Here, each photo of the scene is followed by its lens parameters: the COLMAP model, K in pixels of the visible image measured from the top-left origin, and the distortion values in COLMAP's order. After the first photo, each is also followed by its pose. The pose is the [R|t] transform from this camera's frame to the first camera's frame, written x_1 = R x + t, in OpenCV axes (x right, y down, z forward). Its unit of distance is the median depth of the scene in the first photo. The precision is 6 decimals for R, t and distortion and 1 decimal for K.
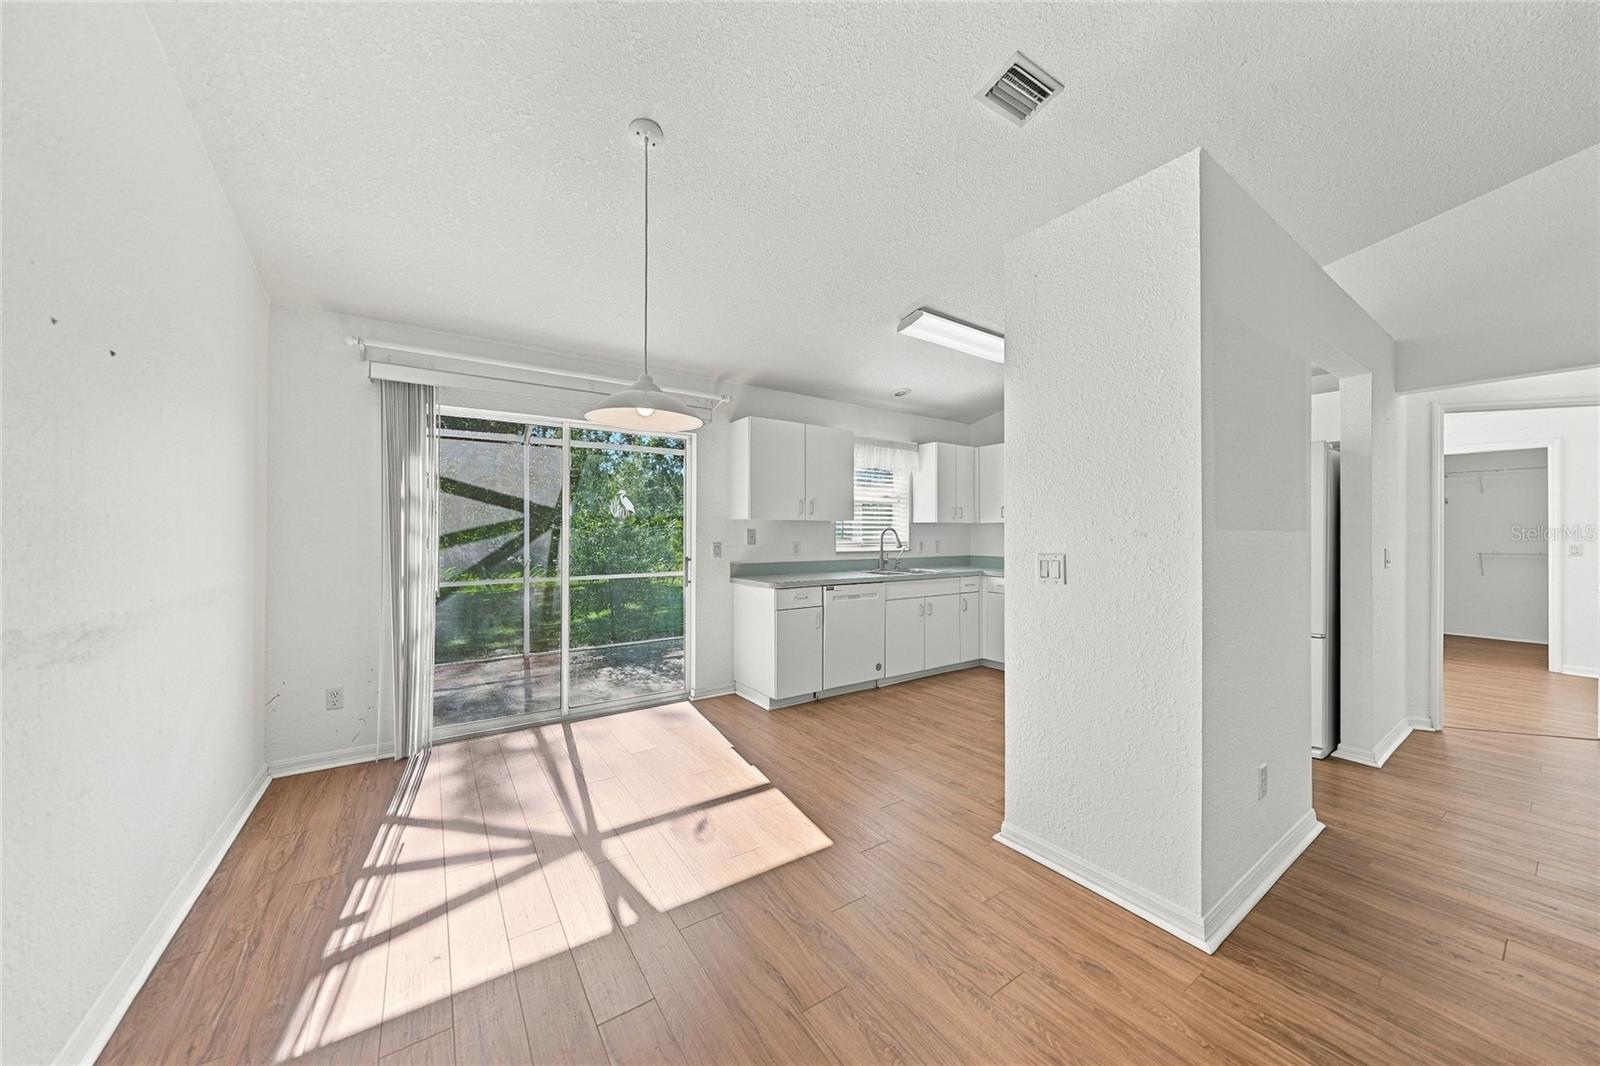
lens RADIAL K [[551.7, 0, 804.1], [0, 551.7, 528.3], [0, 0, 1]] dist [-0.000845, -0.000013]
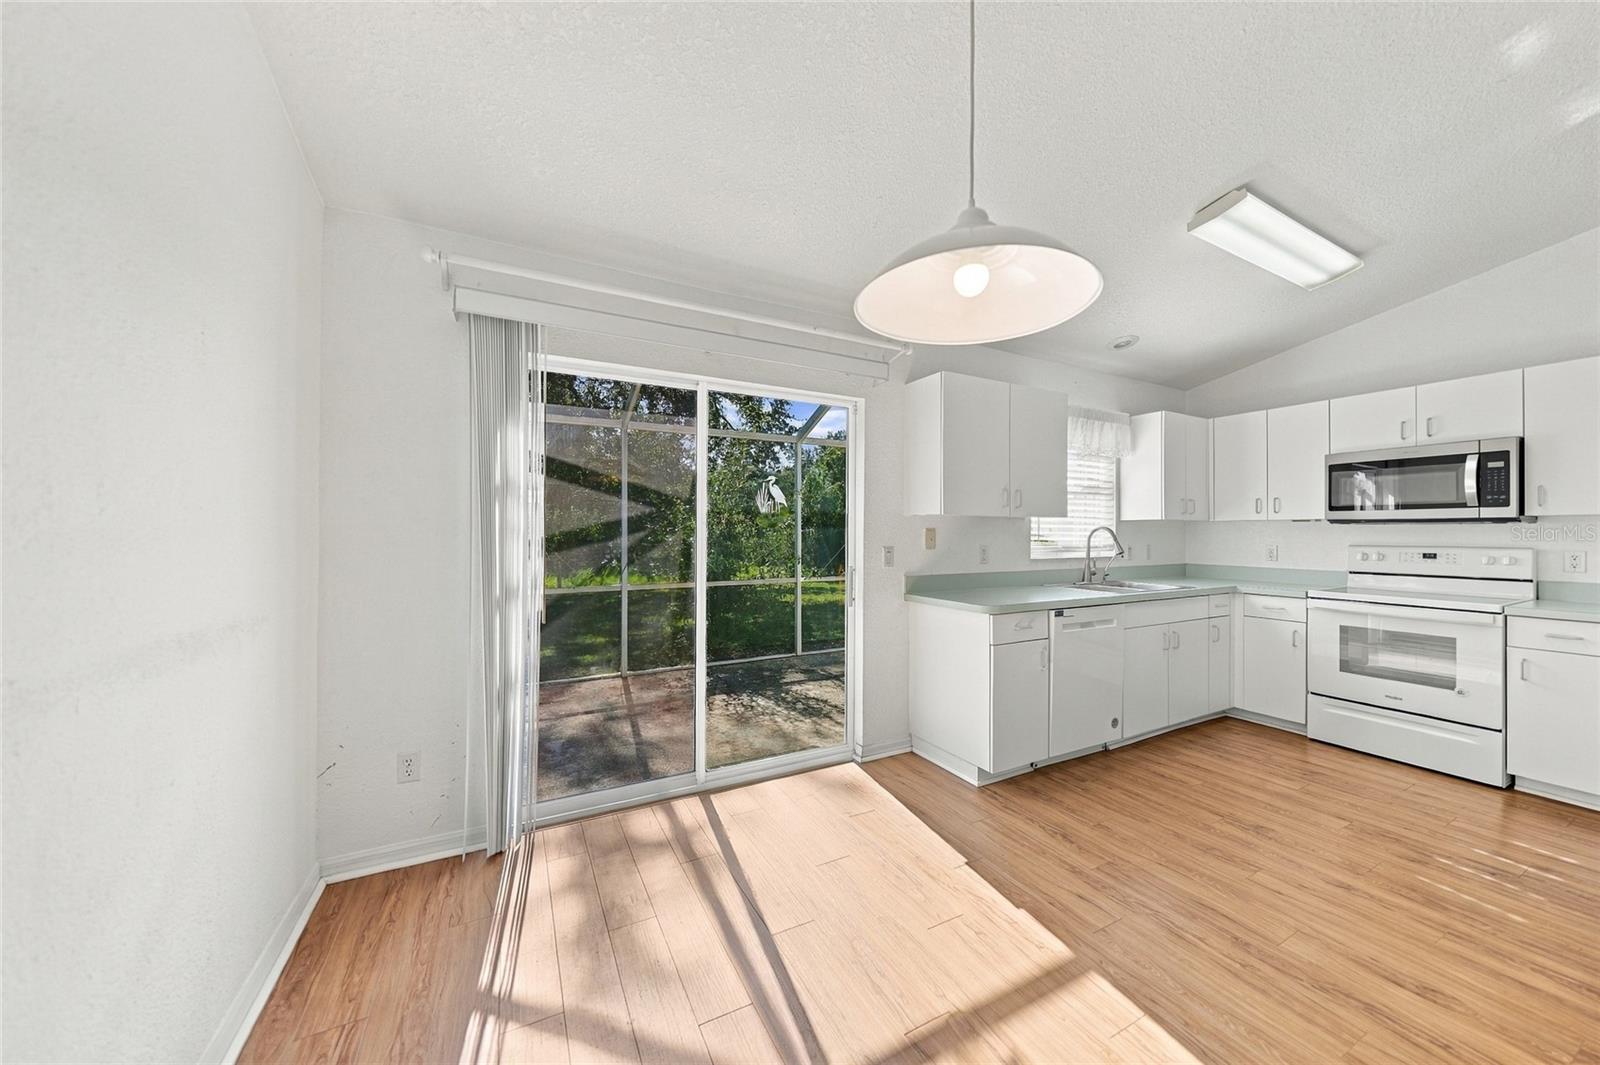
lens RADIAL K [[560.4, 0, 801.8], [0, 560.4, 528.7], [0, 0, 1]] dist [-0.001111, -0.000003]
pose [[0.993014, 0.000769, -0.117991, -0.208067], [-0.000608, 0.999999, 0.001401, 0.000606], [0.117991, -0.001319, 0.993014, 0.270792]]
